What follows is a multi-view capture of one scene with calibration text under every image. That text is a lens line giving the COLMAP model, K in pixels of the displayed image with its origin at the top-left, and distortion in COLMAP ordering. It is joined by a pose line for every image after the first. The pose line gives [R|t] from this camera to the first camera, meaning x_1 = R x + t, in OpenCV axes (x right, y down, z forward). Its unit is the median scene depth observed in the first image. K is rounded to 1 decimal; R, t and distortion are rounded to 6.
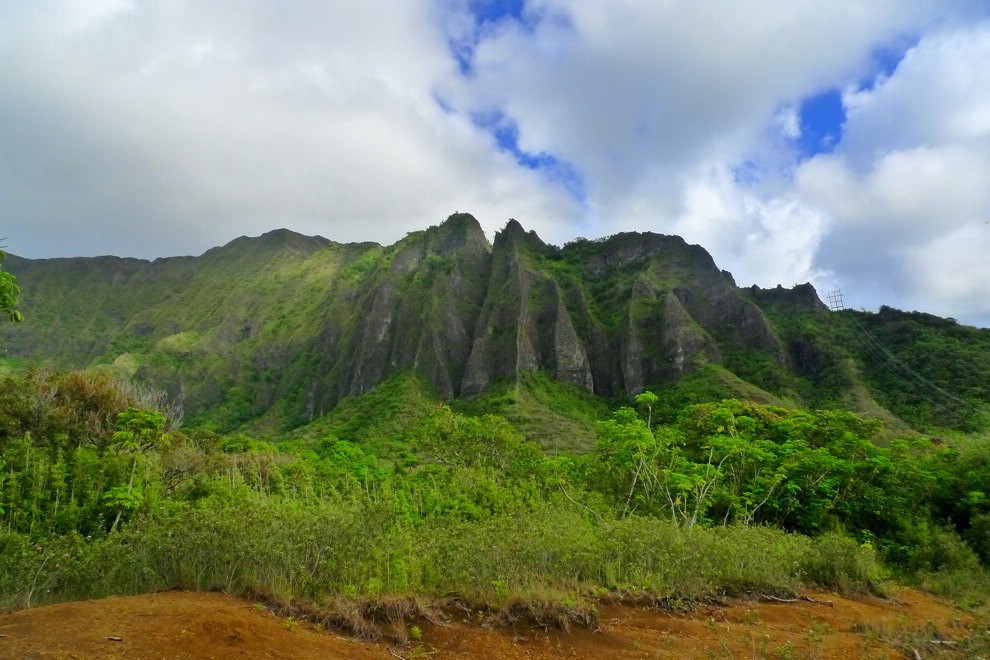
lens RADIAL K [[672.5, 0, 495.0], [0, 672.5, 330.0], [0, 0, 1]] dist [-0.027462, -0.019601]
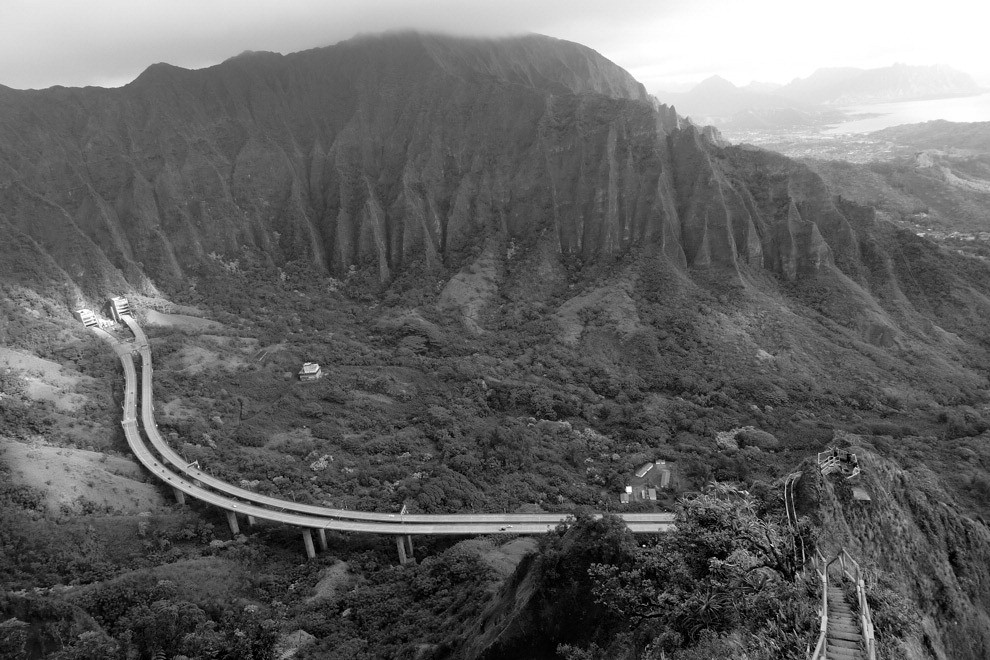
lens RADIAL K [[672.5, 0, 495.0], [0, 672.5, 330.0], [0, 0, 1]] dist [-0.027462, -0.019601]
pose [[0.986564, -0.076660, 0.144276, -1.001917], [-0.008634, 0.857385, 0.514603, -0.809431], [-0.163150, -0.508934, 0.845203, -0.696701]]
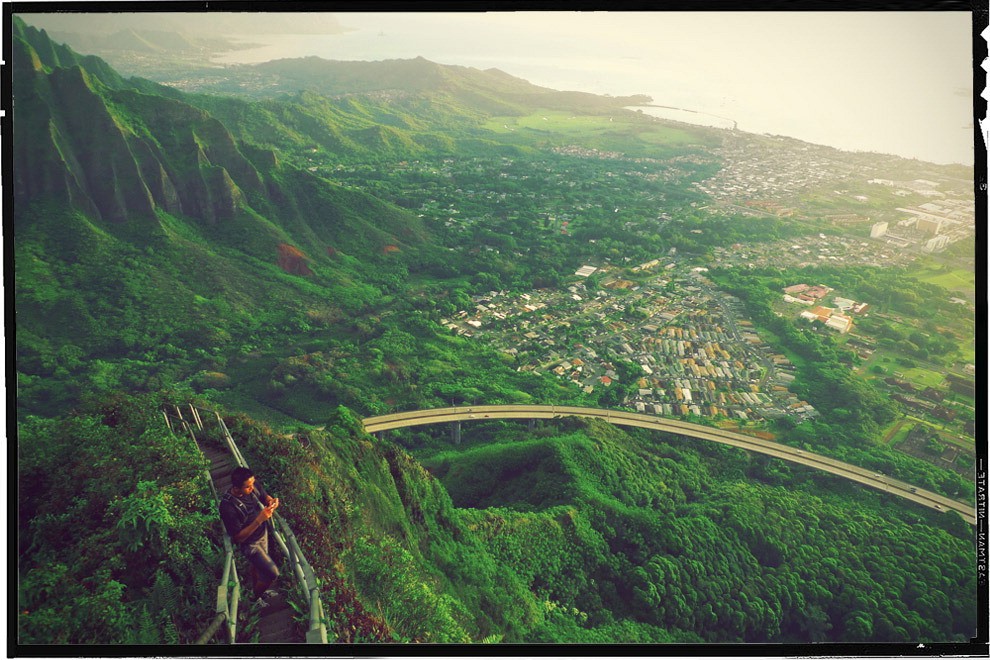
lens RADIAL K [[672.5, 0, 495.0], [0, 672.5, 330.0], [0, 0, 1]] dist [-0.027462, -0.019601]
pose [[0.557307, -0.277762, 0.782468, -1.073436], [-0.270503, 0.830233, 0.487382, -0.909023], [-0.785007, -0.483281, 0.387560, -0.755046]]
